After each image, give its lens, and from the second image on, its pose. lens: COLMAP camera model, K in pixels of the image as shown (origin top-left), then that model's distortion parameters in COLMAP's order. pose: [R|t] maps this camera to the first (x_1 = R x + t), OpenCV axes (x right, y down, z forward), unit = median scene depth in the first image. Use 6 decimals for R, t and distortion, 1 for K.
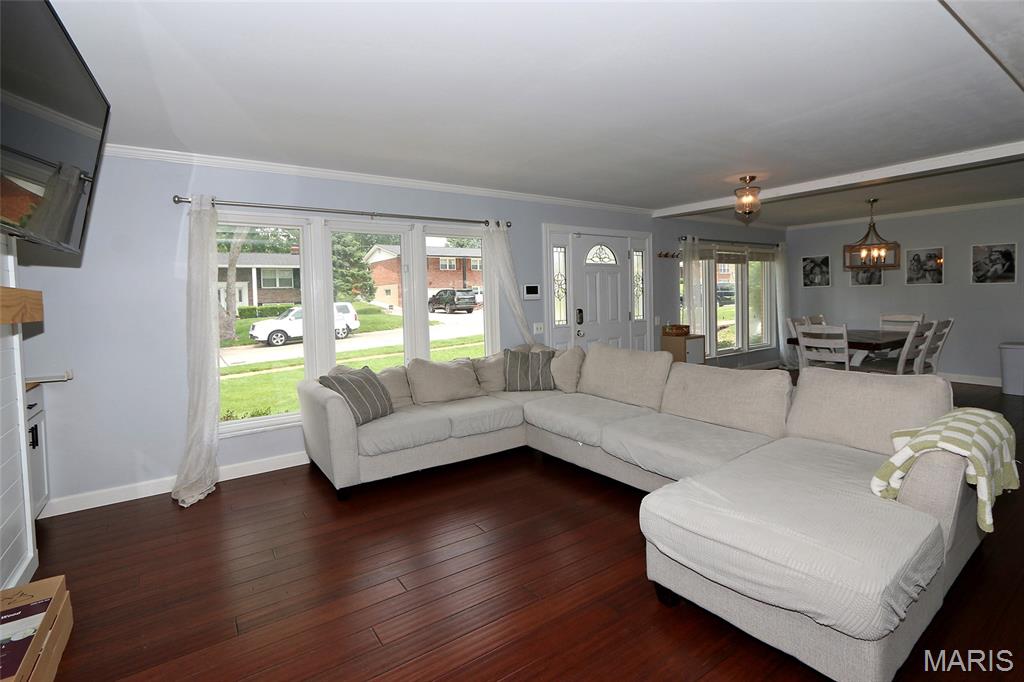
lens RADIAL K [[506.2, 0, 514.4], [0, 506.2, 313.6], [0, 0, 1]] dist [-0.003931, -0.000363]
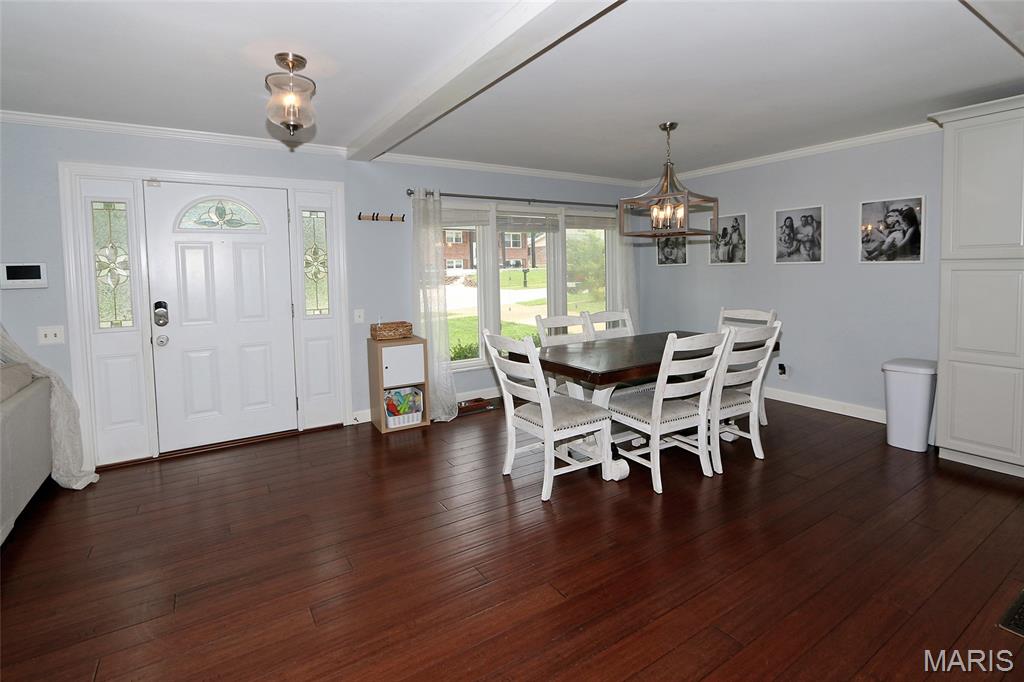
lens RADIAL K [[478.7, 0, 520.4], [0, 478.7, 291.7], [0, 0, 1]] dist [-0.017488, 0.000065]
pose [[0.998118, 0.007451, -0.060868, 0.521917], [-0.006662, 0.999891, 0.013151, -0.027753], [0.060959, -0.012721, 0.998059, 0.382439]]
